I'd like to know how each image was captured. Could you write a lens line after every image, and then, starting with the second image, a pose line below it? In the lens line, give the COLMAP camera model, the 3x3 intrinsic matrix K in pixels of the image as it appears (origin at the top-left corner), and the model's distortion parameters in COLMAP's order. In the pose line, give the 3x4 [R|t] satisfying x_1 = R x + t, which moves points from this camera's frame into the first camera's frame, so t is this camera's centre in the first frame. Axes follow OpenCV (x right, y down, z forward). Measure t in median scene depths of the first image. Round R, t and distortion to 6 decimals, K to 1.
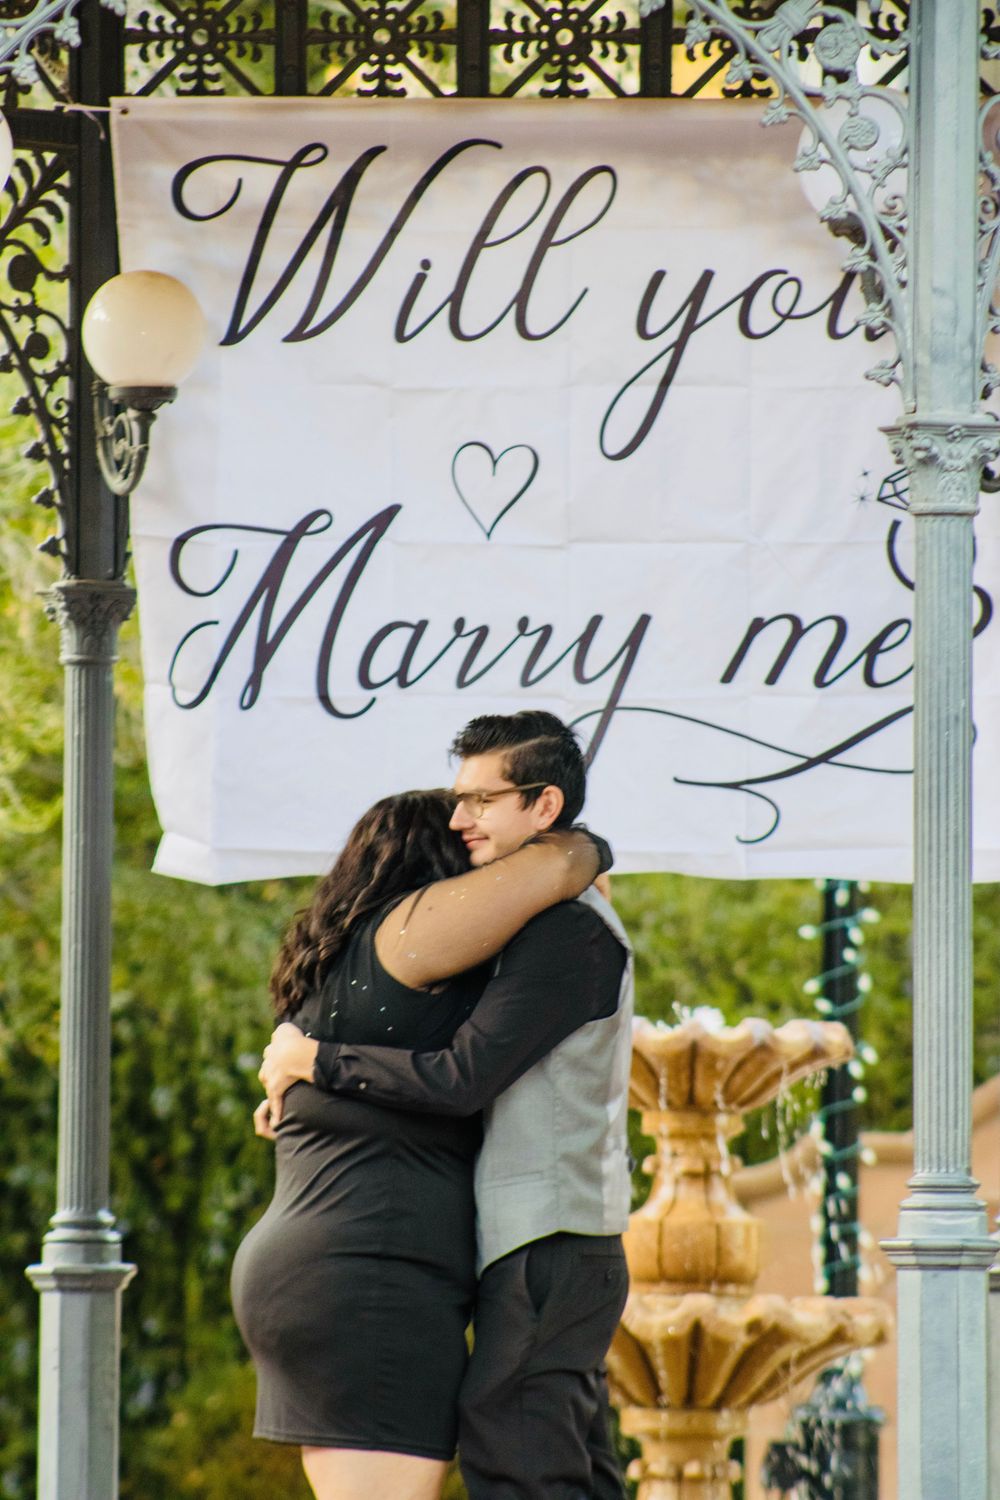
lens RADIAL K [[11114.9, 0, 500.0], [0, 11114.9, 750.0], [0, 0, 1]] dist [0.765265, 90.027020]
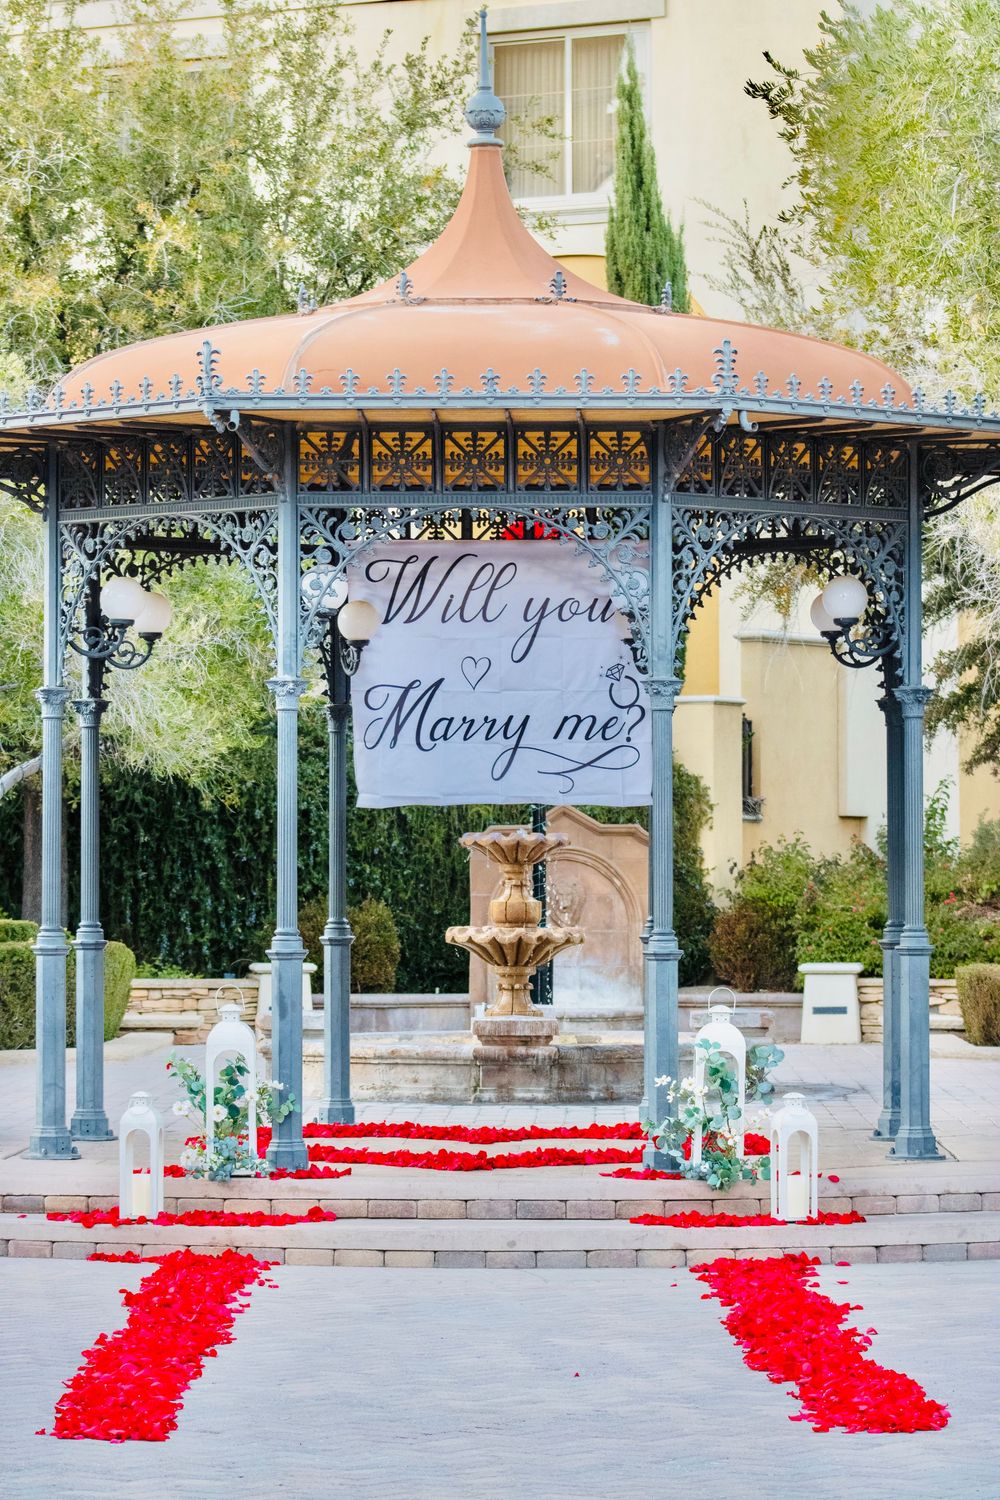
lens RADIAL K [[4112.6, 0, 500.0], [0, 4112.6, 750.0], [0, 0, 1]] dist [-0.098181, -0.663800]
pose [[0.999050, -0.005996, 0.043175, -0.041127], [0.004881, 0.999653, 0.025881, -0.031072], [-0.043316, -0.025646, 0.998732, -0.087173]]
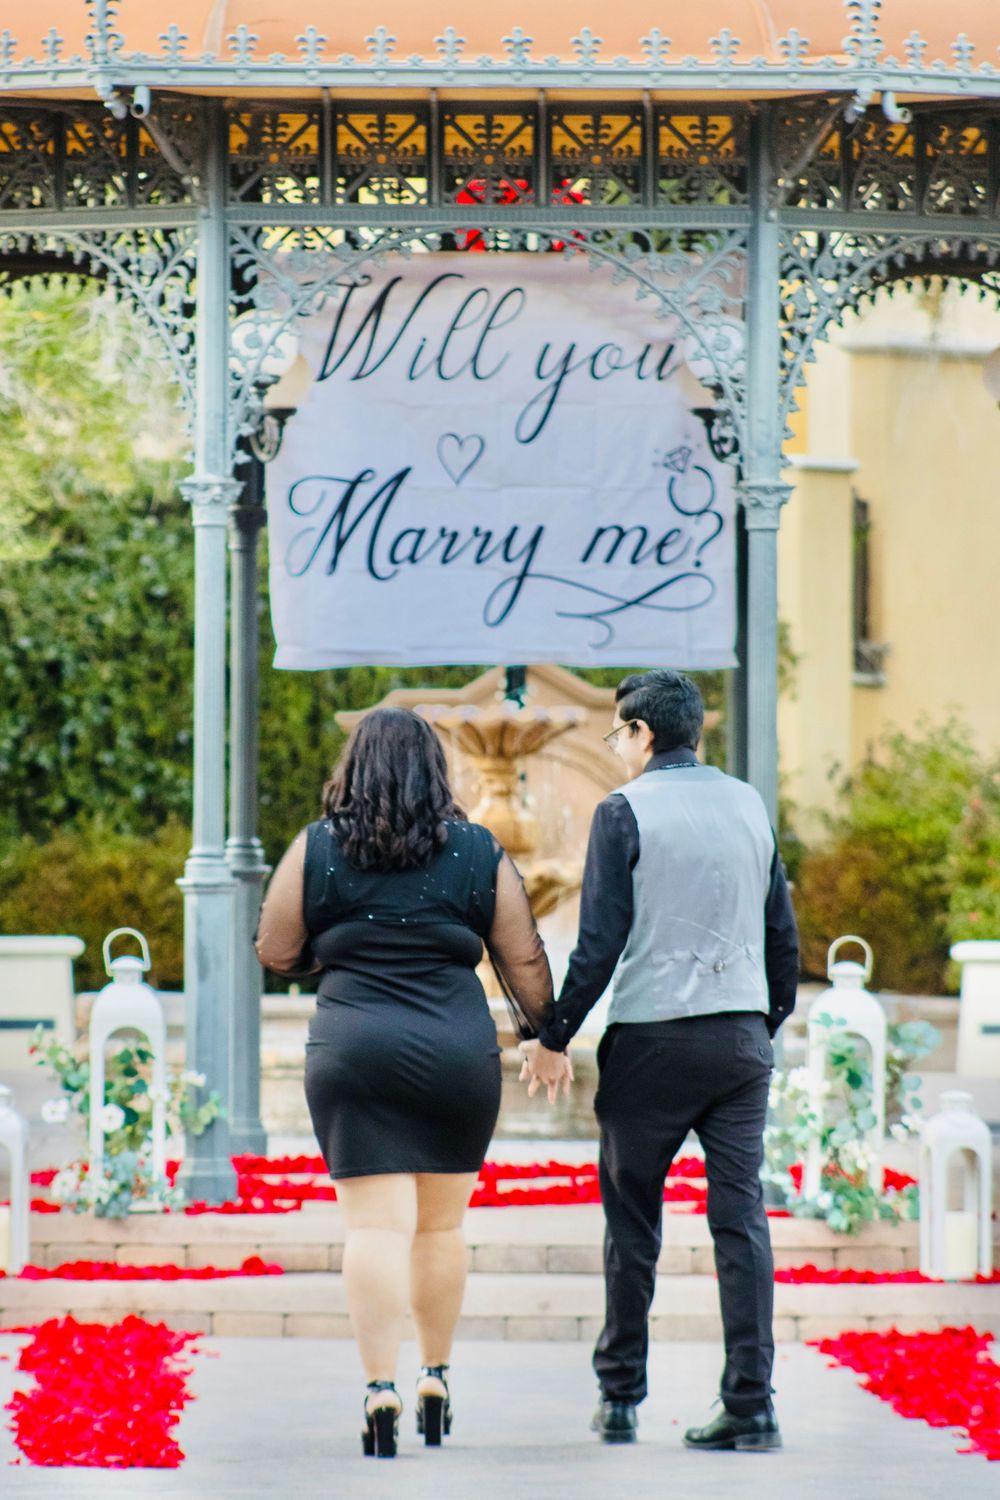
lens RADIAL K [[8319.6, 0, 500.0], [0, 8319.6, 750.0], [0, 0, 1]] dist [0.575701, 6.490505]
pose [[0.998096, -0.001900, 0.061653, -0.081192], [-0.001295, 0.998660, 0.051728, -0.047192], [-0.061669, -0.051709, 0.996756, -0.414455]]
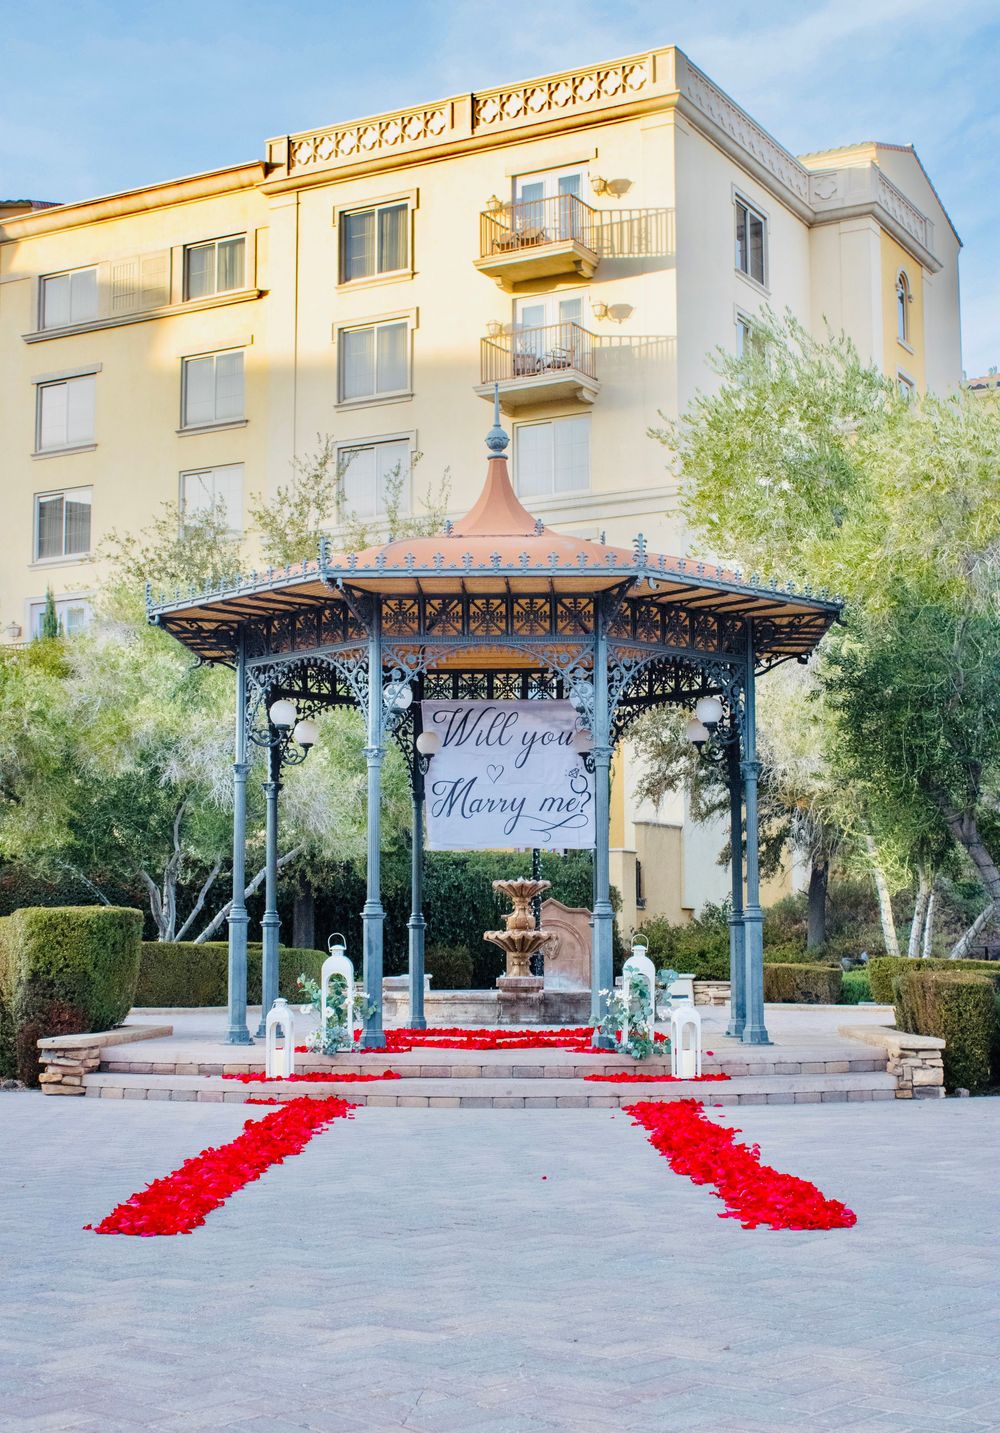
lens RADIAL K [[1789.5, 0, 503.3], [0, 1789.5, 766.4], [0, 0, 1]] dist [-0.059921, 0.012488]
pose [[0.999509, -0.005056, 0.030935, -0.022542], [0.006532, 0.998835, -0.047807, 0.013157], [-0.030657, 0.047985, 0.998377, 0.162888]]
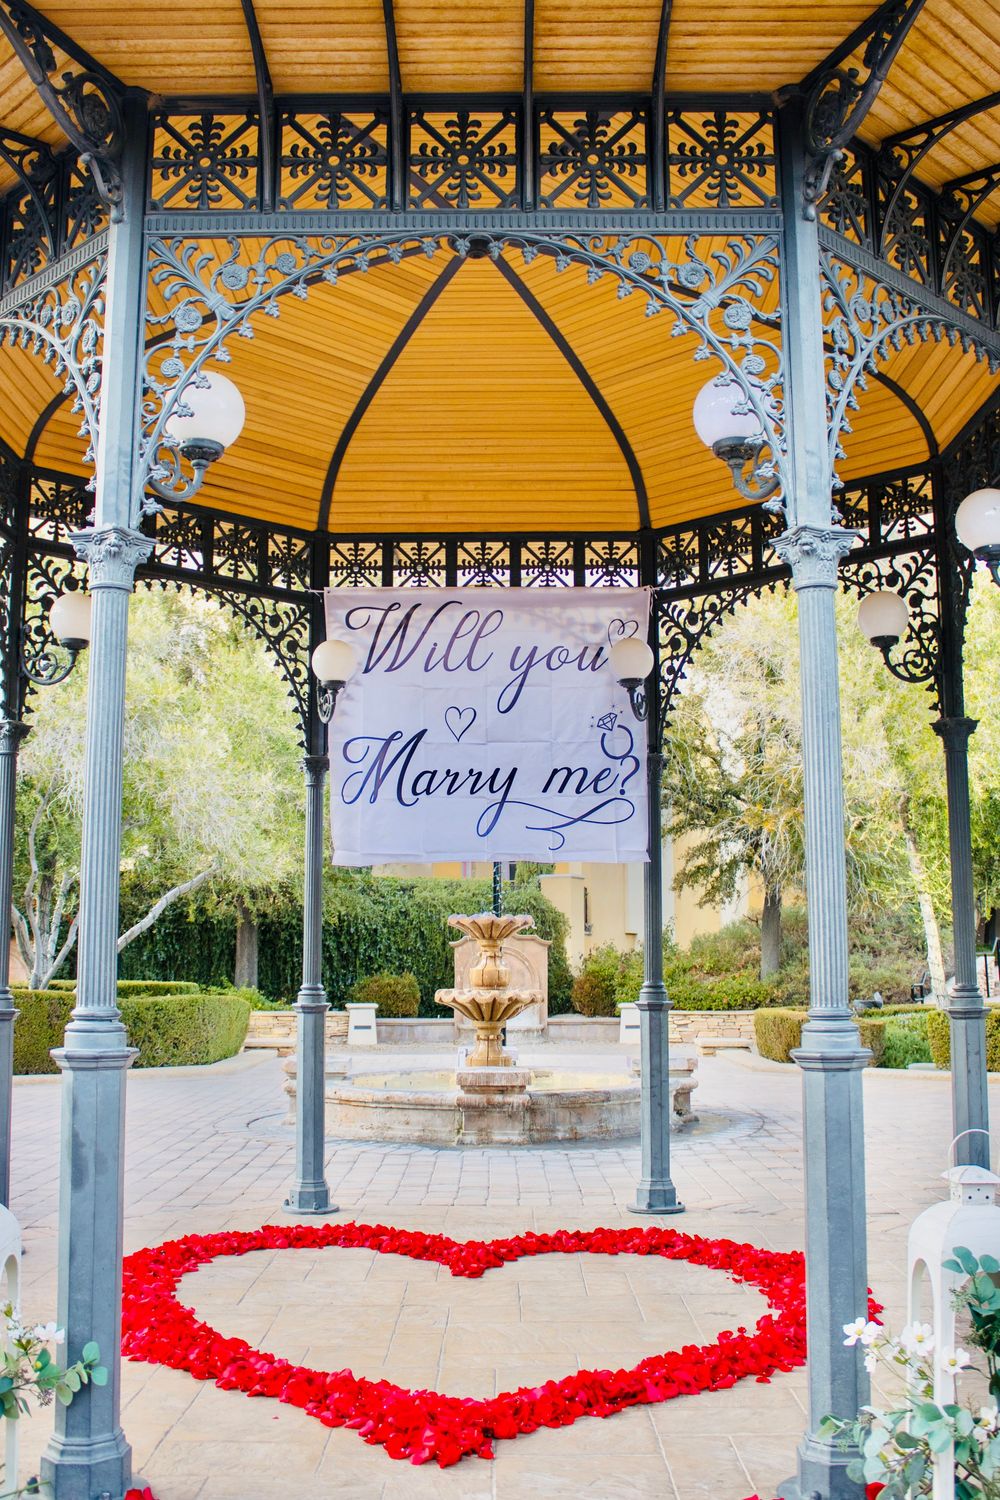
lens RADIAL K [[1502.5, 0, 500.0], [0, 1502.5, 750.0], [0, 0, 1]] dist [-0.118927, 0.019181]
pose [[0.997807, -0.000012, 0.066188, -0.015483], [0.005695, 0.996307, -0.085676, 0.015662], [-0.065943, 0.085865, 0.994122, 0.623796]]
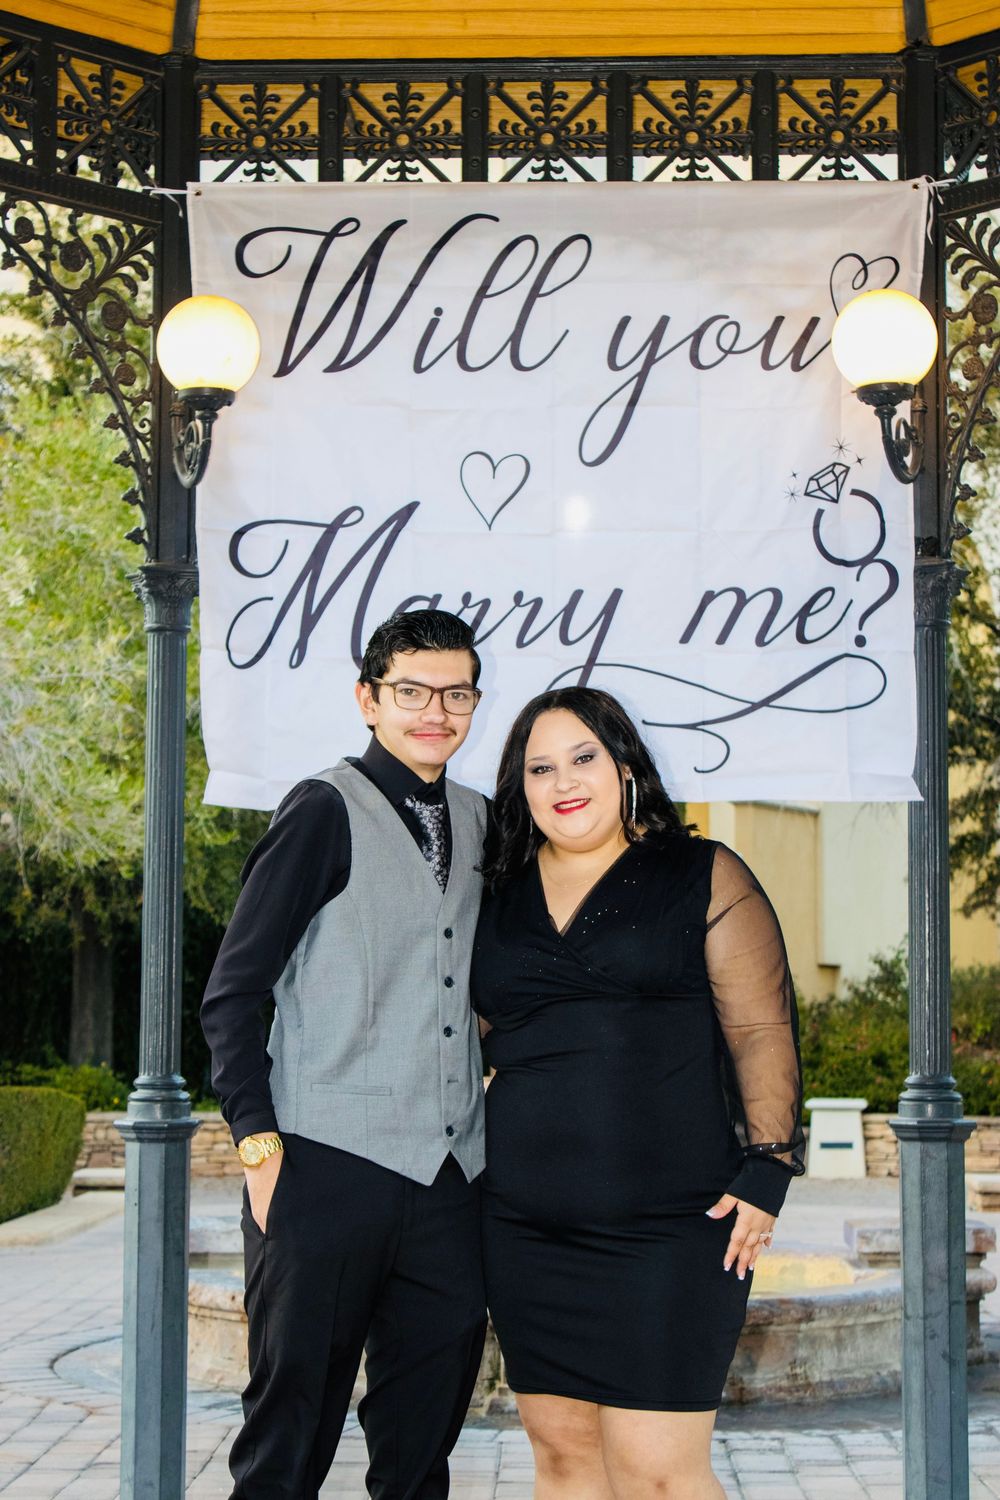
lens RADIAL K [[2641.6, 0, 500.0], [0, 2641.6, 750.0], [0, 0, 1]] dist [-0.040915, 0.088624]
pose [[0.999607, -0.000430, 0.028045, -0.008063], [0.001449, 0.999338, -0.036342, 0.016192], [-0.028011, 0.036369, 0.998946, 0.706842]]
